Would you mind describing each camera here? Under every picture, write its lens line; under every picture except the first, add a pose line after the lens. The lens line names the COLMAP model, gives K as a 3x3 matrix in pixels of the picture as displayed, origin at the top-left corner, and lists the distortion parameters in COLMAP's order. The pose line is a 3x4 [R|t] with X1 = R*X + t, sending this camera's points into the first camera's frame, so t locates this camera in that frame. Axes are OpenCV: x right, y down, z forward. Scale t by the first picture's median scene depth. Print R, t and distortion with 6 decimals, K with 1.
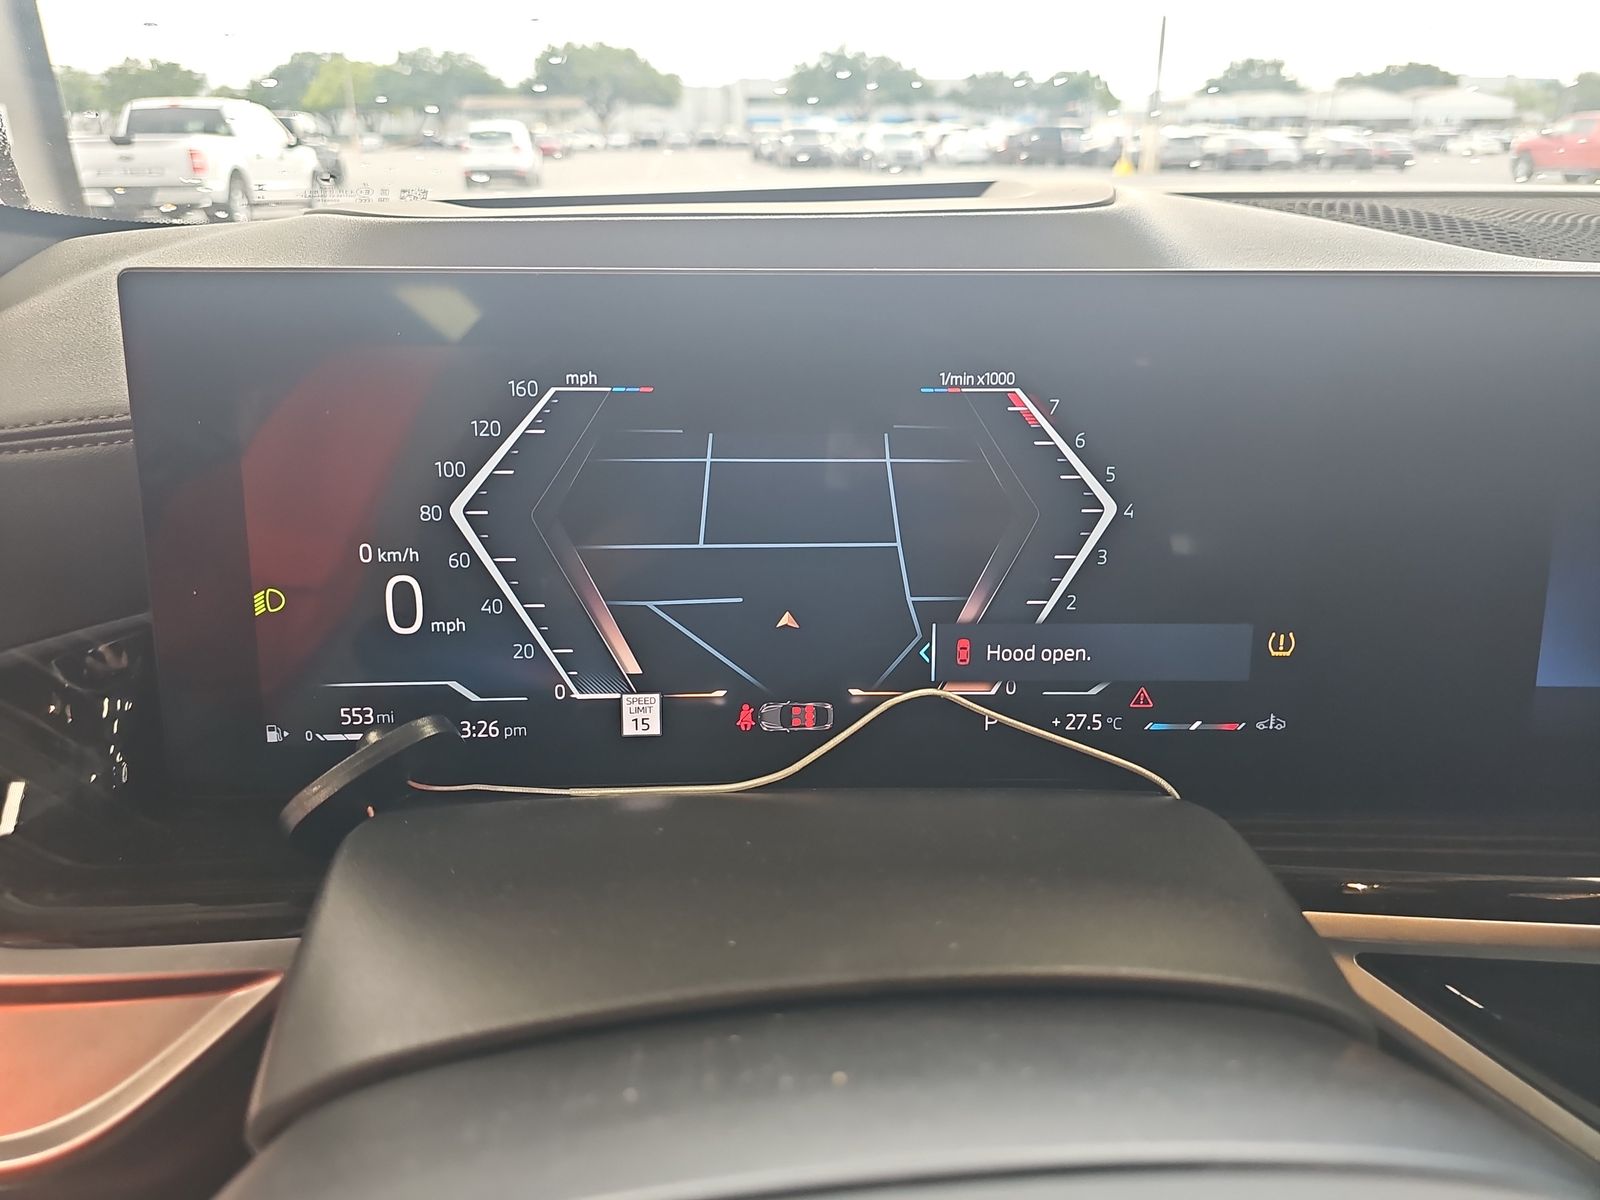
lens RADIAL K [[1051.6, 0, 799.3], [0, 1051.6, 606.2], [0, 0, 1]] dist [0.047136, -0.047050]
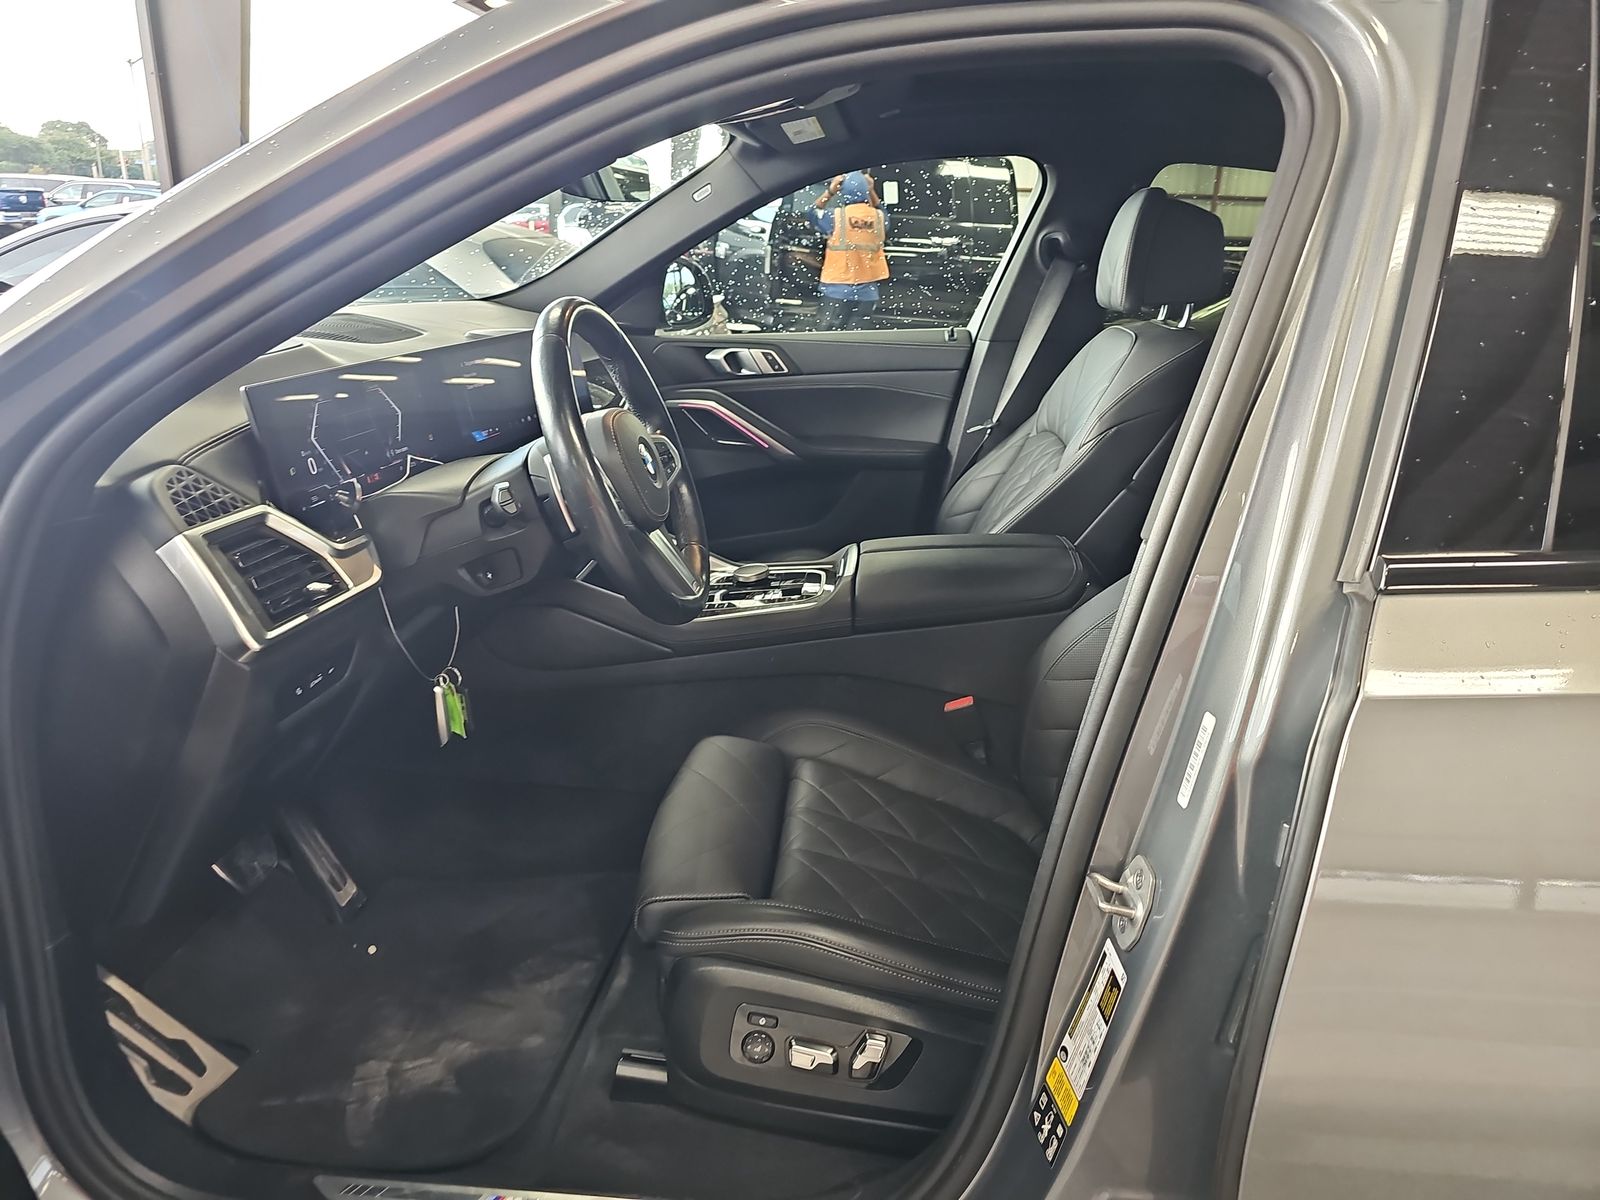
lens RADIAL K [[1031.2, 0, 824.1], [0, 1031.2, 583.2], [0, 0, 1]] dist [0.038597, -0.002919]
pose [[0.153187, -0.314377, 0.936857, -3.507799], [0.364508, 0.899170, 0.242129, 0.132369], [-0.918514, 0.304401, 0.252334, -1.385734]]
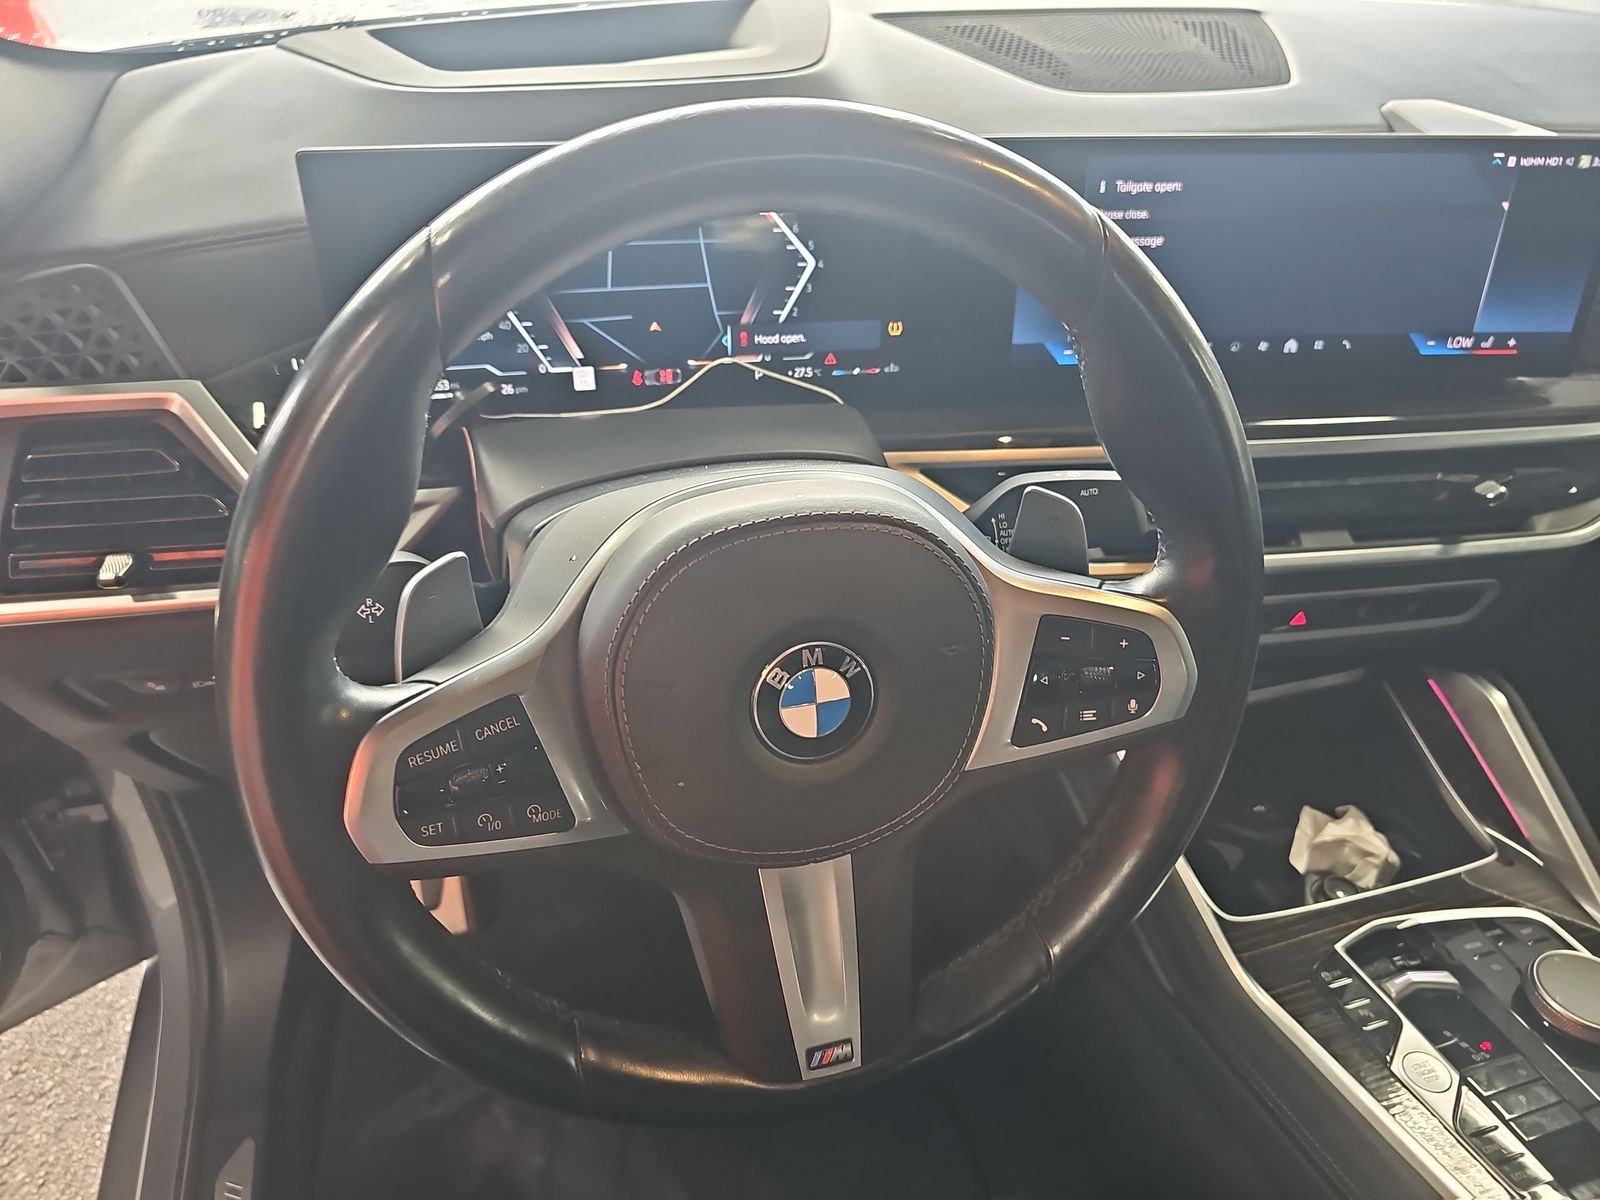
lens RADIAL K [[1094.5, 0, 800.0], [0, 1094.5, 600.0], [0, 0, 1]] dist [0.038350, -0.001771]
pose [[0.982374, -0.083088, 0.167443, -0.131850], [0.034495, 0.960976, 0.274473, -0.050418], [-0.183714, -0.263859, 0.946904, -1.148945]]
